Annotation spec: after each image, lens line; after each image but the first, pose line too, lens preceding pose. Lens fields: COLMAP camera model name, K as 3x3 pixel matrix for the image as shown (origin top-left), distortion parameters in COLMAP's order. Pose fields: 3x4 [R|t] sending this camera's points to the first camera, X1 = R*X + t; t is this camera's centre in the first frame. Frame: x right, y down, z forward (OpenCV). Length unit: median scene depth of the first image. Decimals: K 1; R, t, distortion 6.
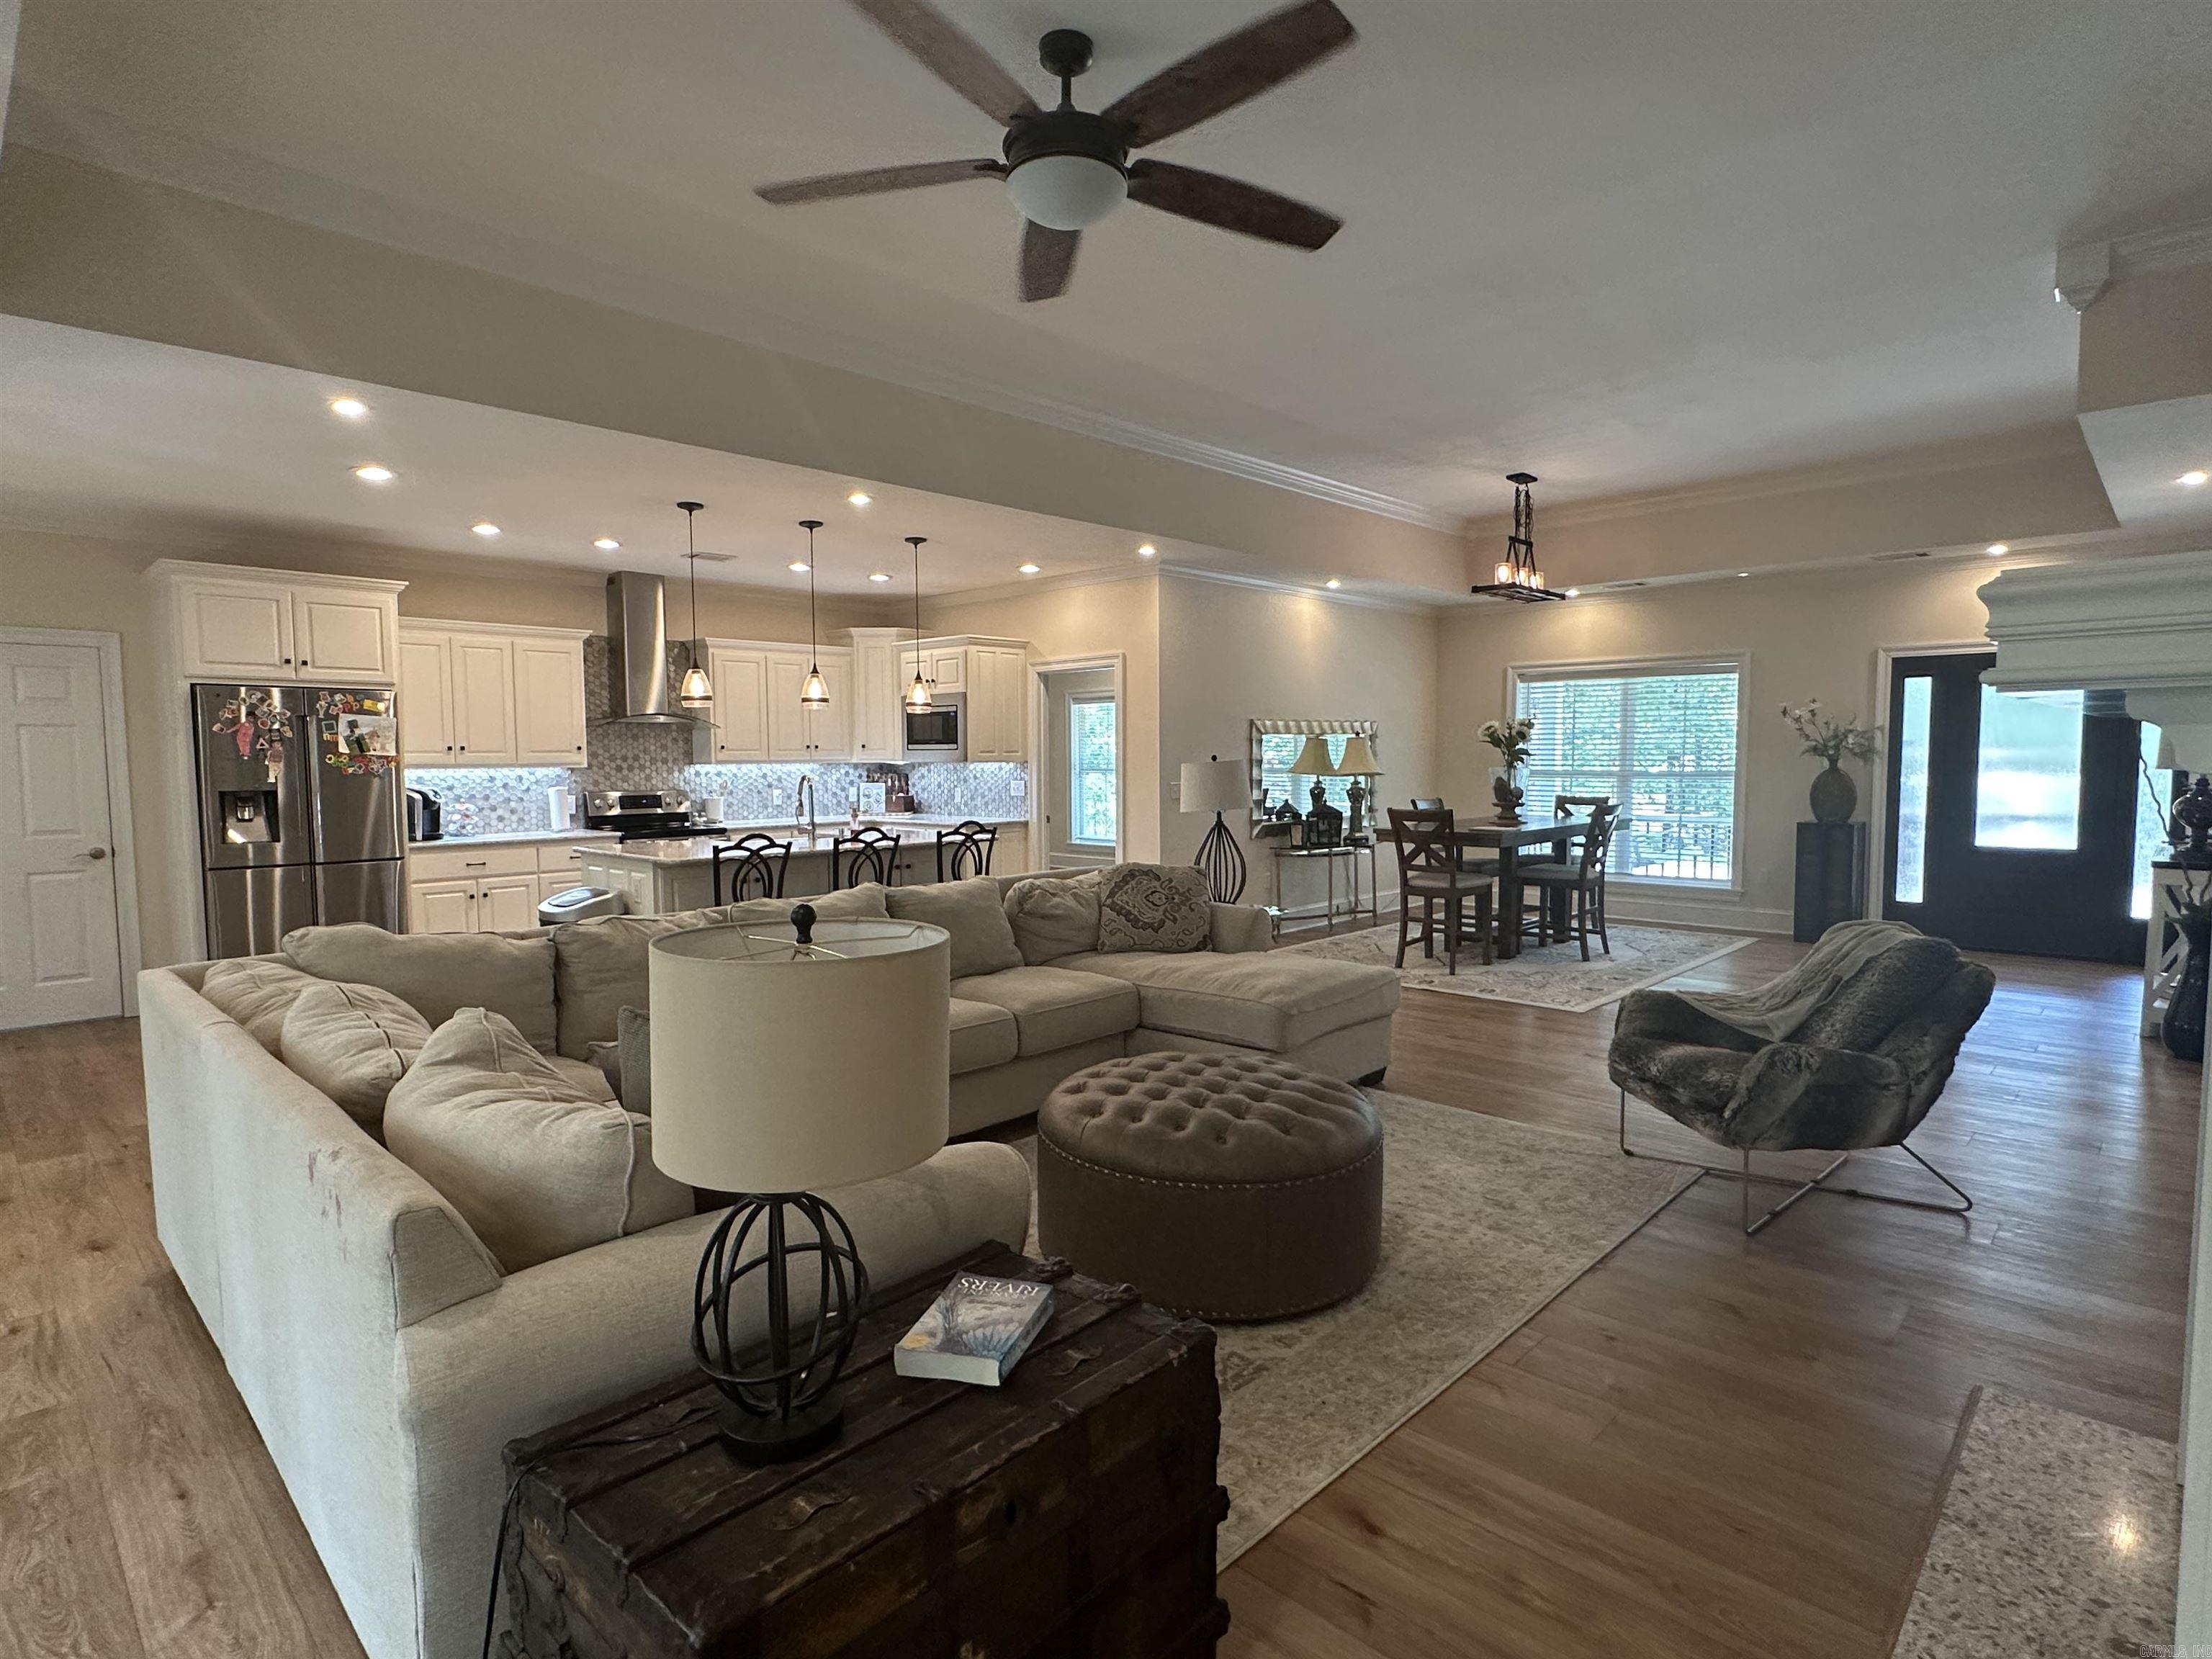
lens RADIAL K [[1163.0, 0, 1104.2], [0, 1163.0, 834.5], [0, 0, 1]] dist [-0.004372, 0.003072]
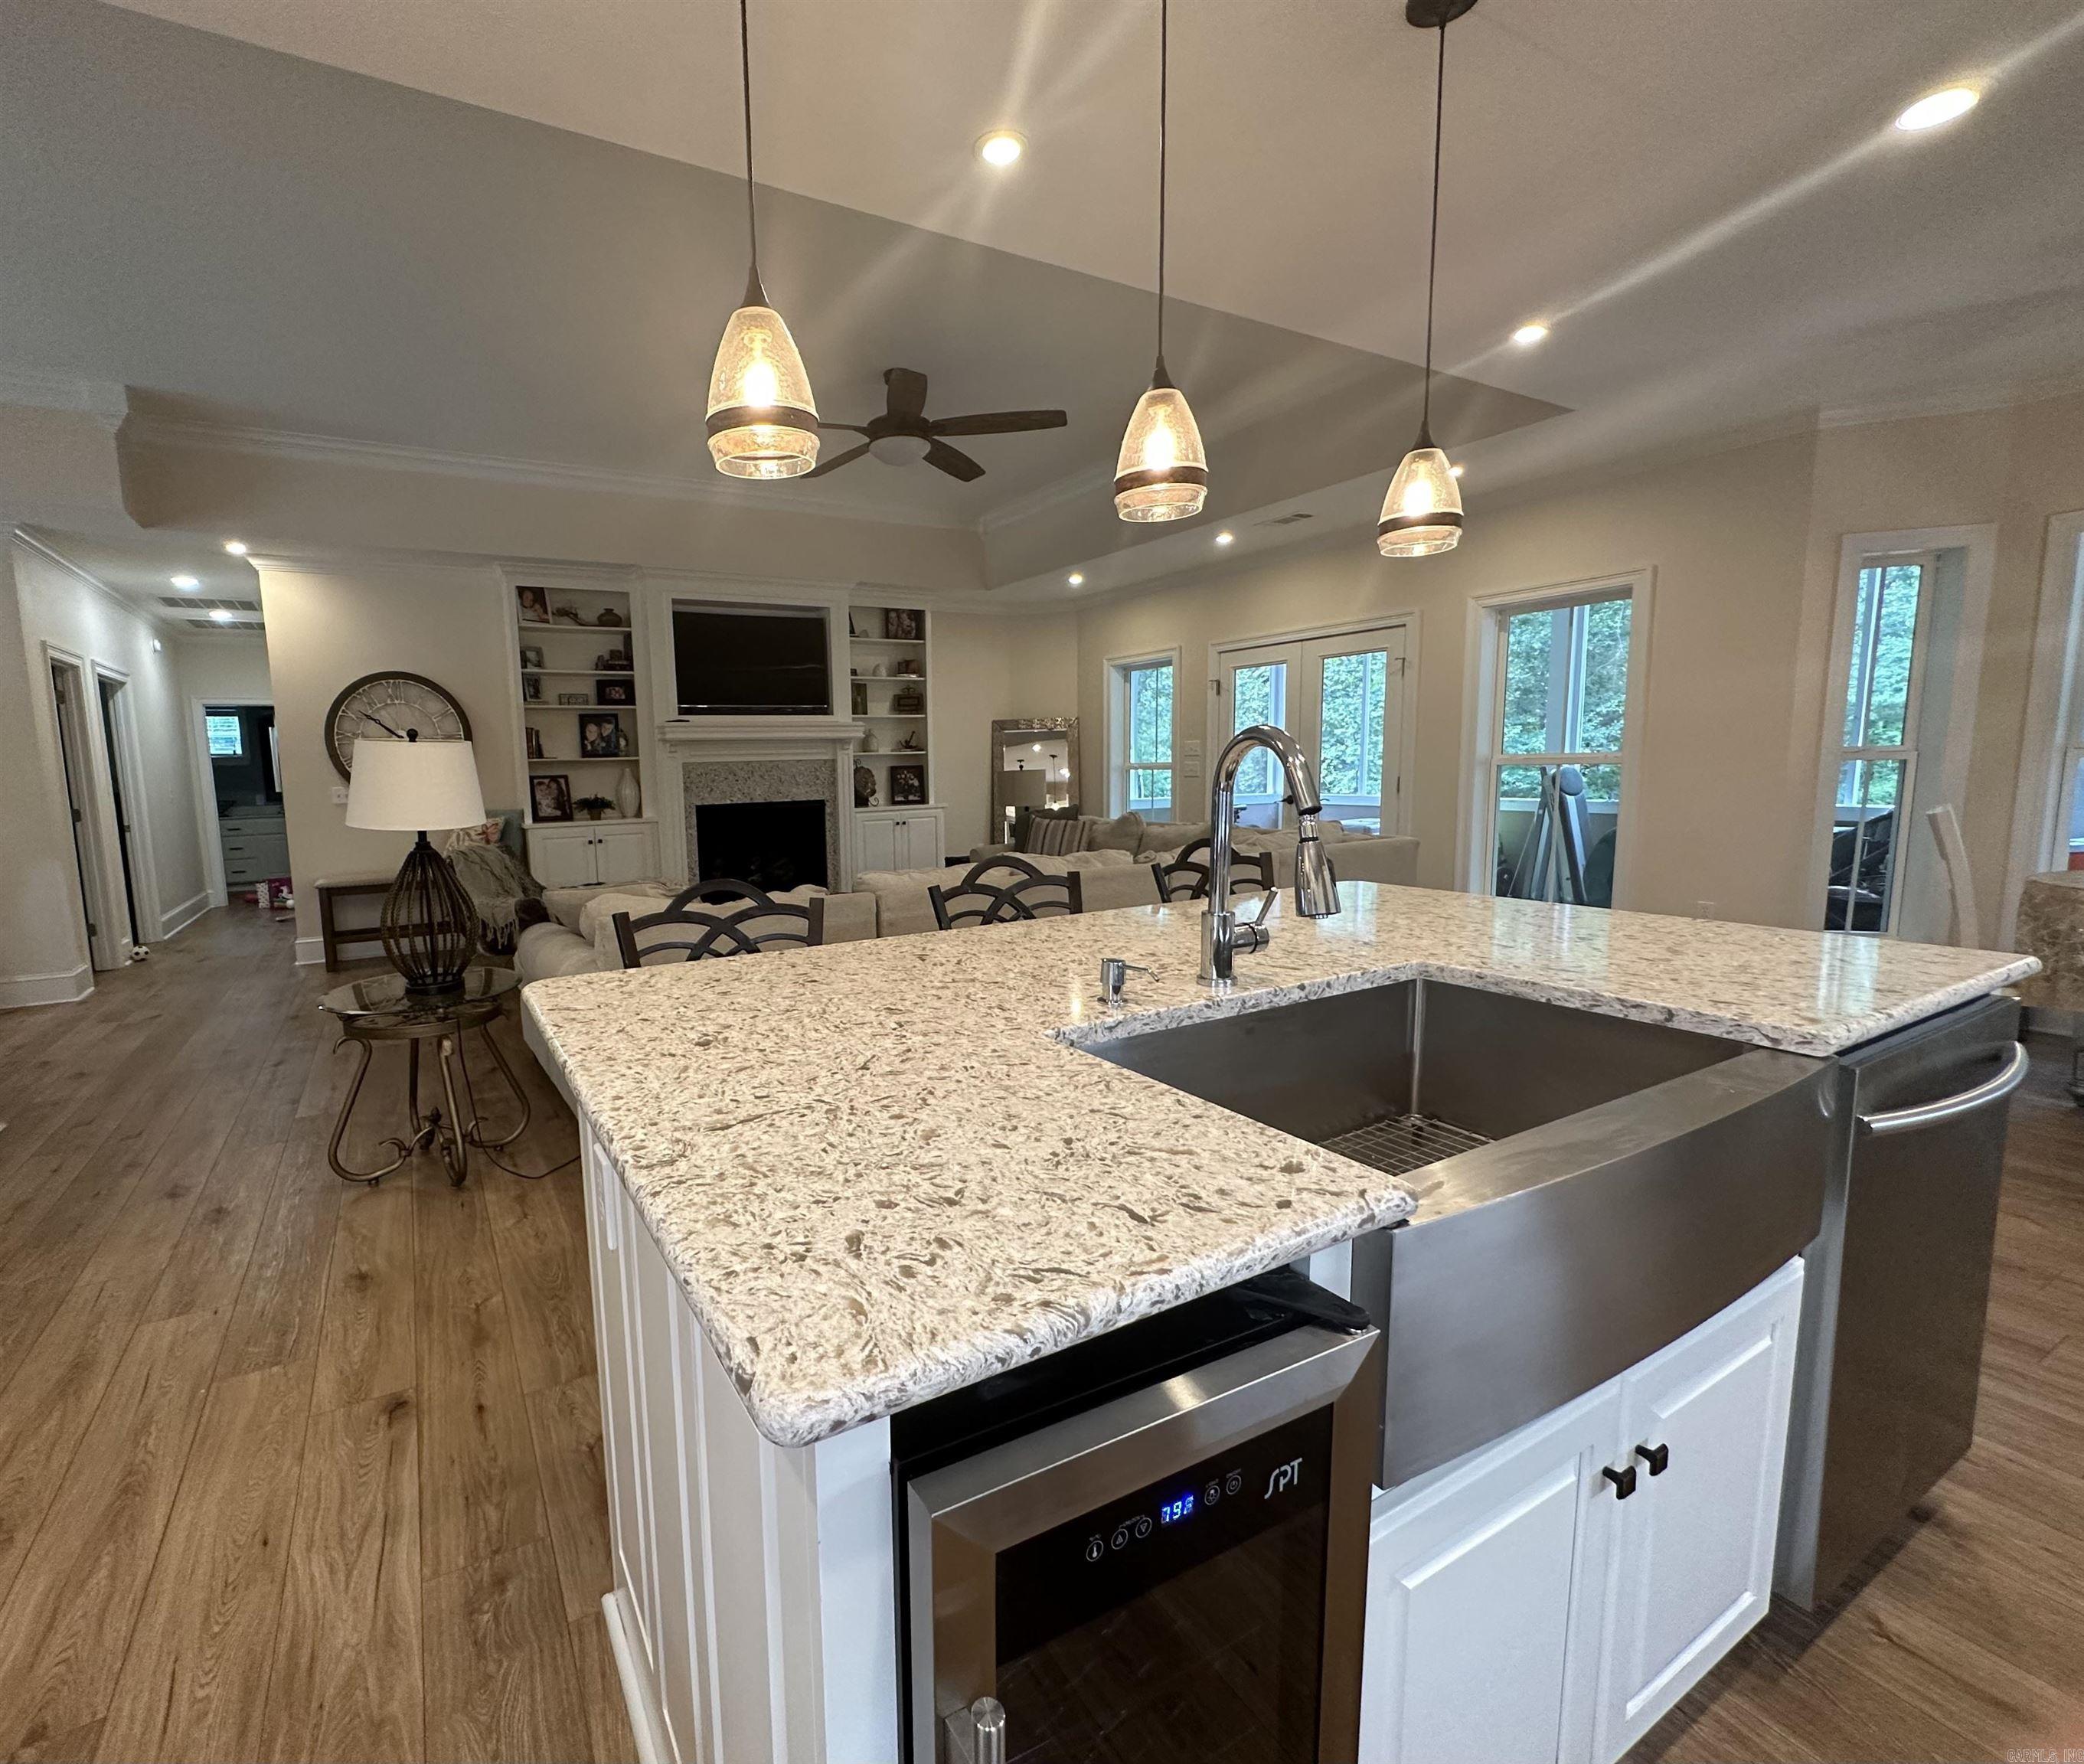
lens RADIAL K [[942.5, 0, 902.6], [0, 942.5, 890.0], [0, 0, 1]] dist [-0.000494, 0.000175]
pose [[-0.950420, -0.010160, 0.310803, -0.213678], [0.053443, 0.979259, 0.195436, -0.051473], [-0.306342, 0.202356, -0.930165, 1.034011]]
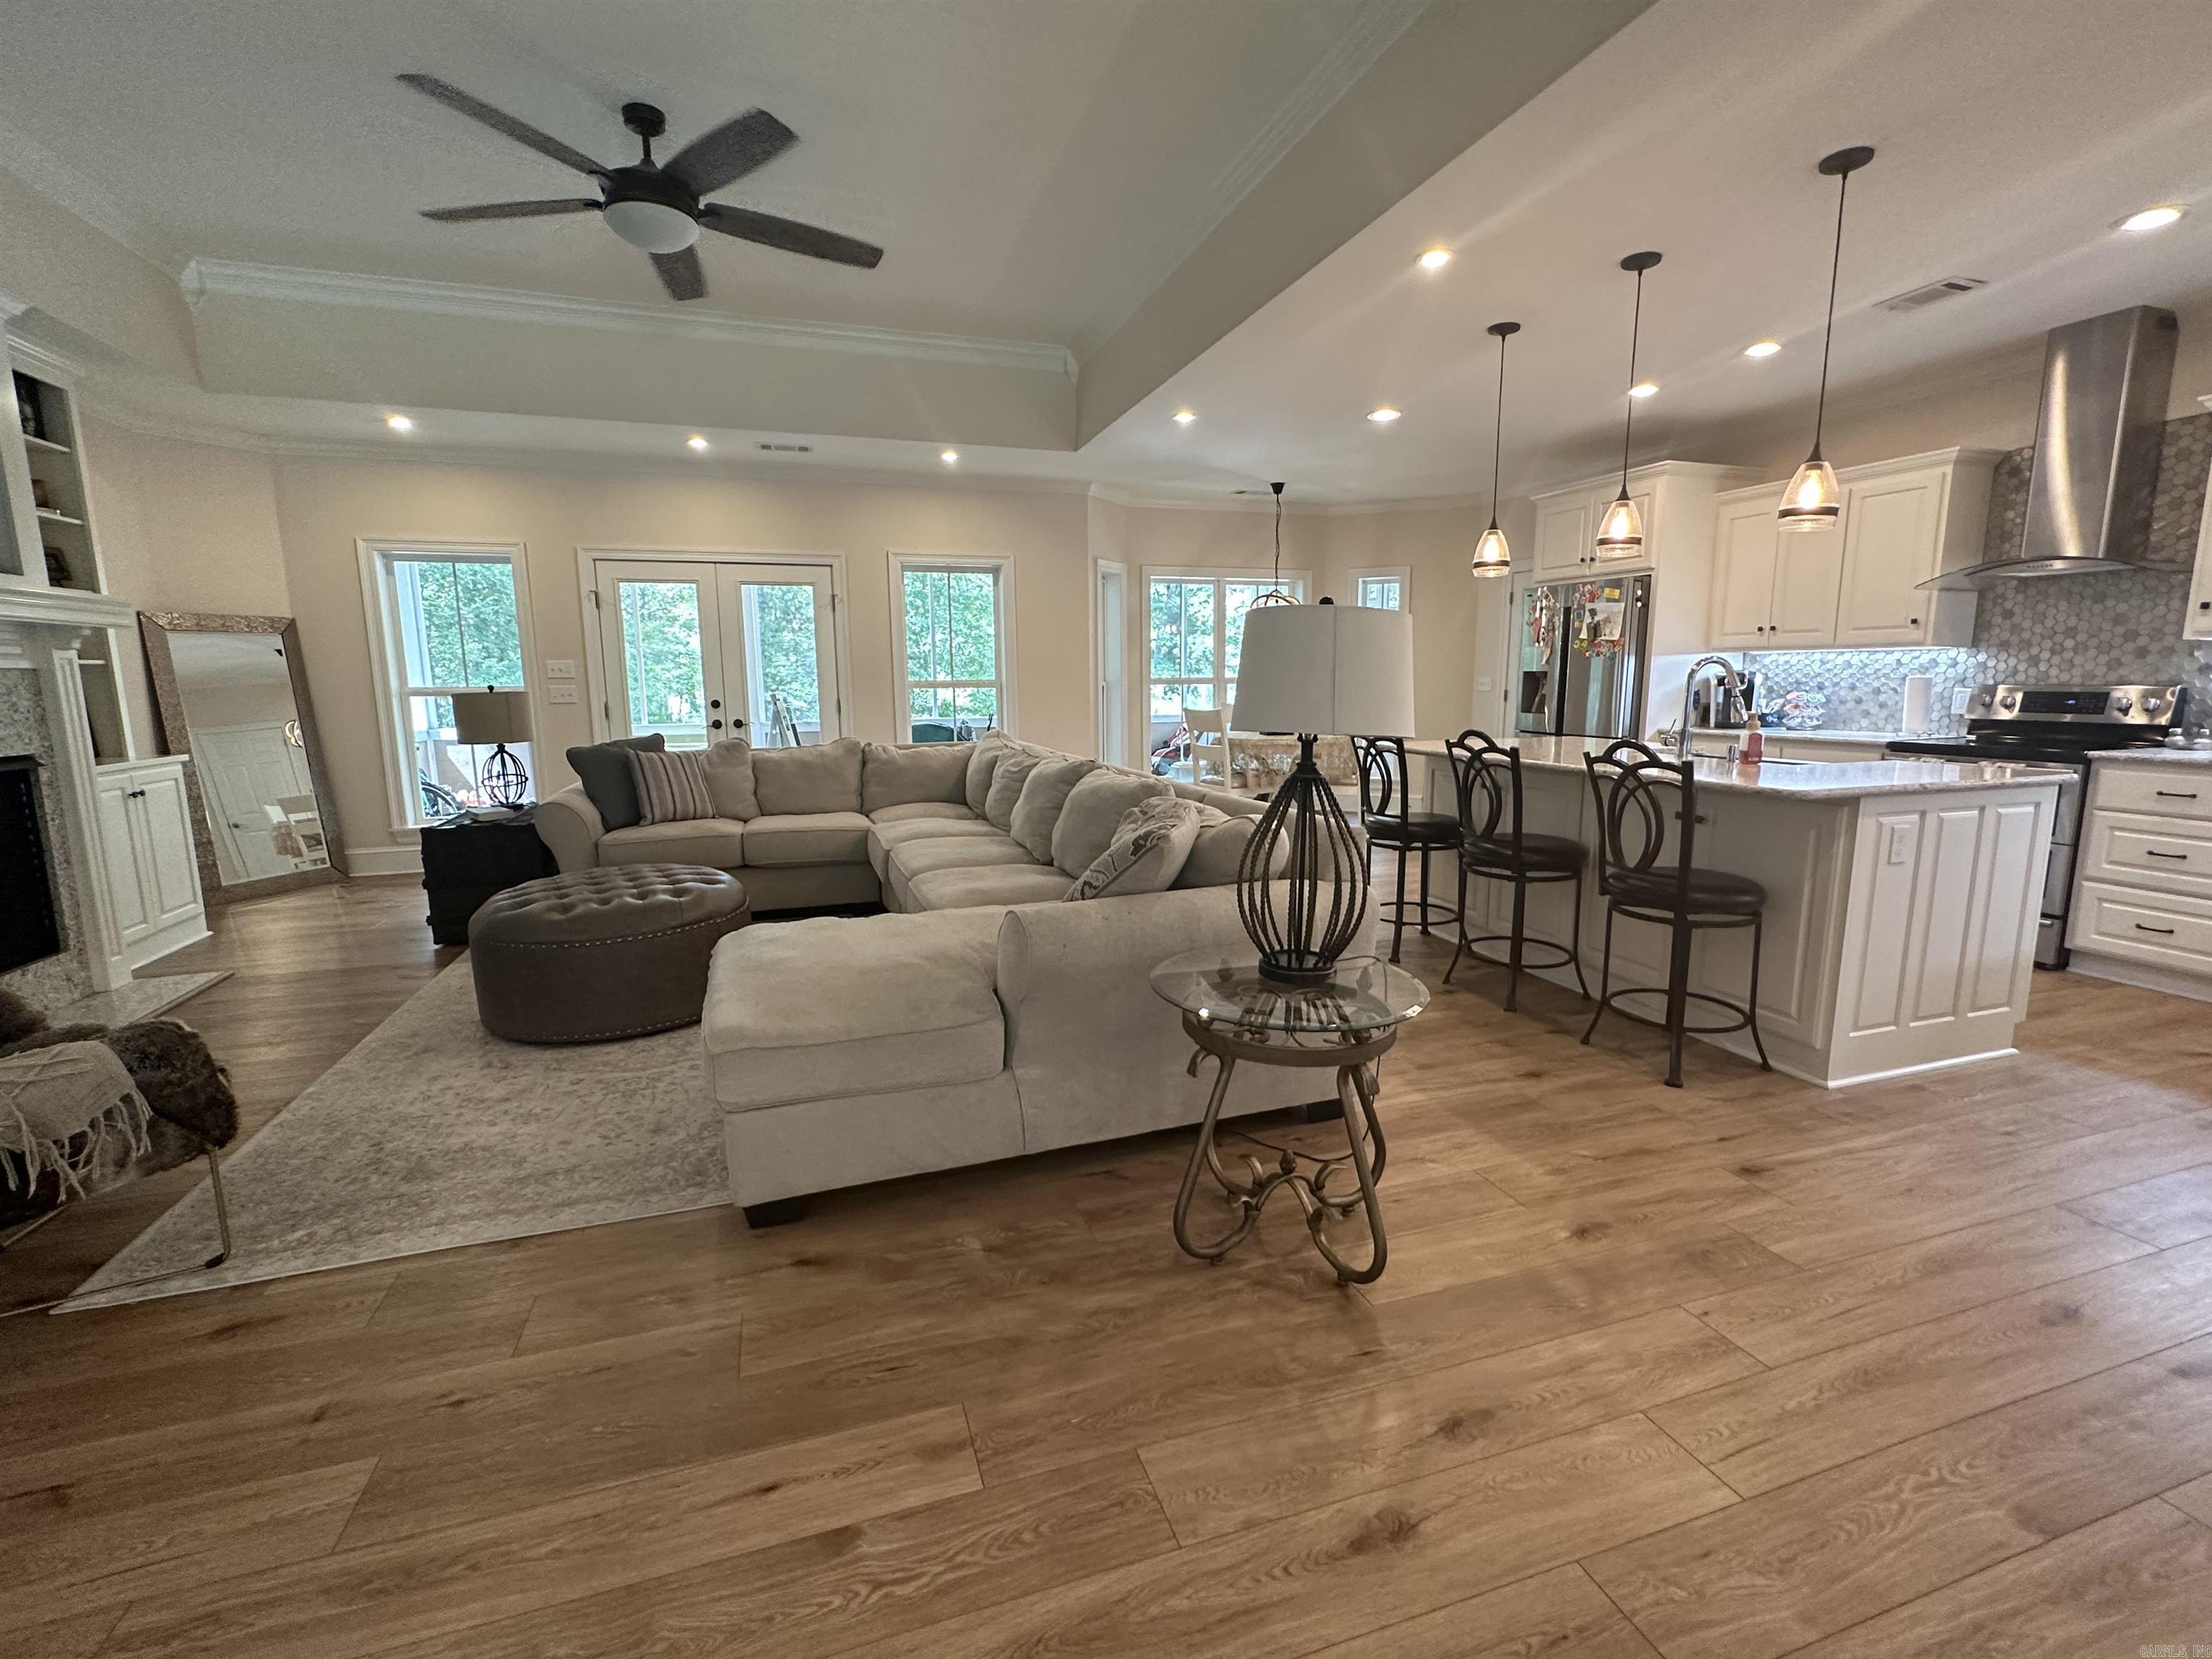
lens RADIAL K [[973.5, 0, 1103.2], [0, 973.5, 831.3], [0, 0, 1]] dist [-0.001100, 0.000646]
pose [[-0.465164, 0.151185, -0.872219, 0.325052], [-0.049250, 0.979362, 0.196022, -0.039263], [0.883853, 0.134140, -0.448118, 0.821852]]
